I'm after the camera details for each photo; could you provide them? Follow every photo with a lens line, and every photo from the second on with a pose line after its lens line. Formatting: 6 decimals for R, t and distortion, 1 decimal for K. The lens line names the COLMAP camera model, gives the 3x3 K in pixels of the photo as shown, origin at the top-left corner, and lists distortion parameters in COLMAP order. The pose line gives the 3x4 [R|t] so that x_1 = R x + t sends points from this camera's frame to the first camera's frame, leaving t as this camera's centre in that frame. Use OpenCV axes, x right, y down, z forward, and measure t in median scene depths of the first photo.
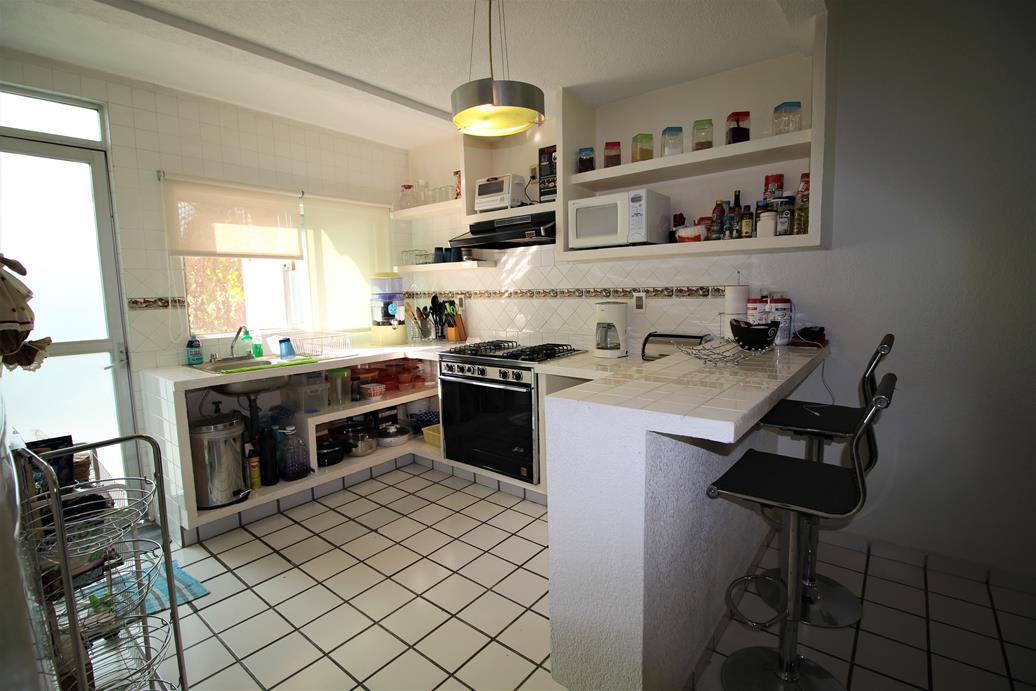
lens RADIAL K [[481.0, 0, 516.3], [0, 481.0, 343.6], [0, 0, 1]] dist [0.000661, 0.000107]
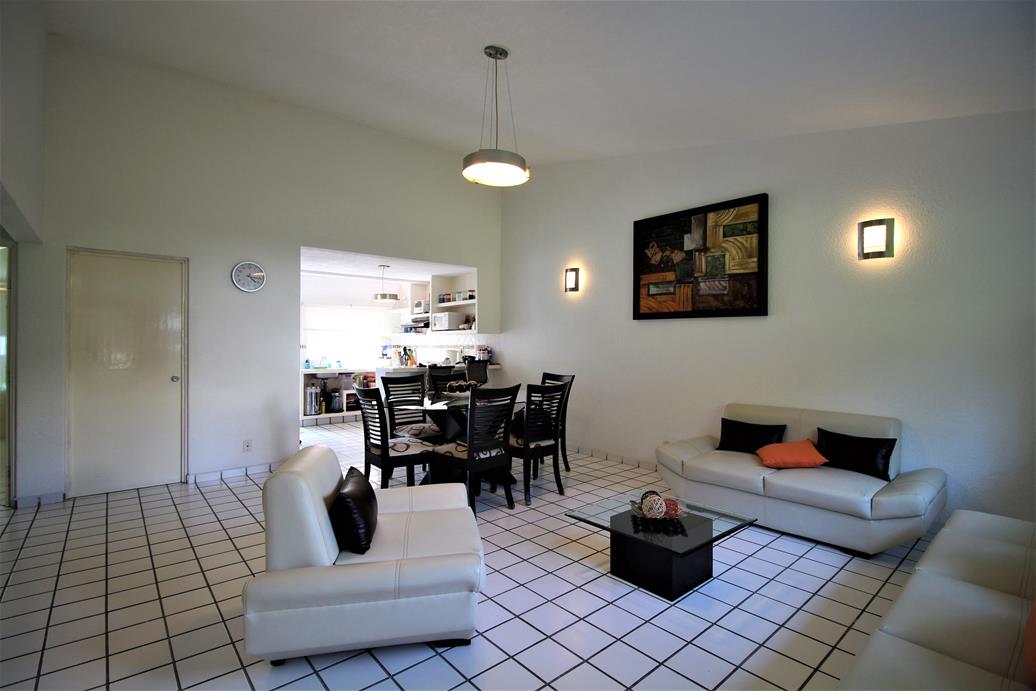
lens RADIAL K [[481.0, 0, 520.3], [0, 481.0, 348.1], [0, 0, 1]] dist [0.000661, 0.000107]
pose [[0.983025, 0.023209, -0.181999, 1.001737], [-0.042486, 0.993800, -0.102745, 0.150308], [0.178486, 0.108733, 0.977916, -1.449675]]
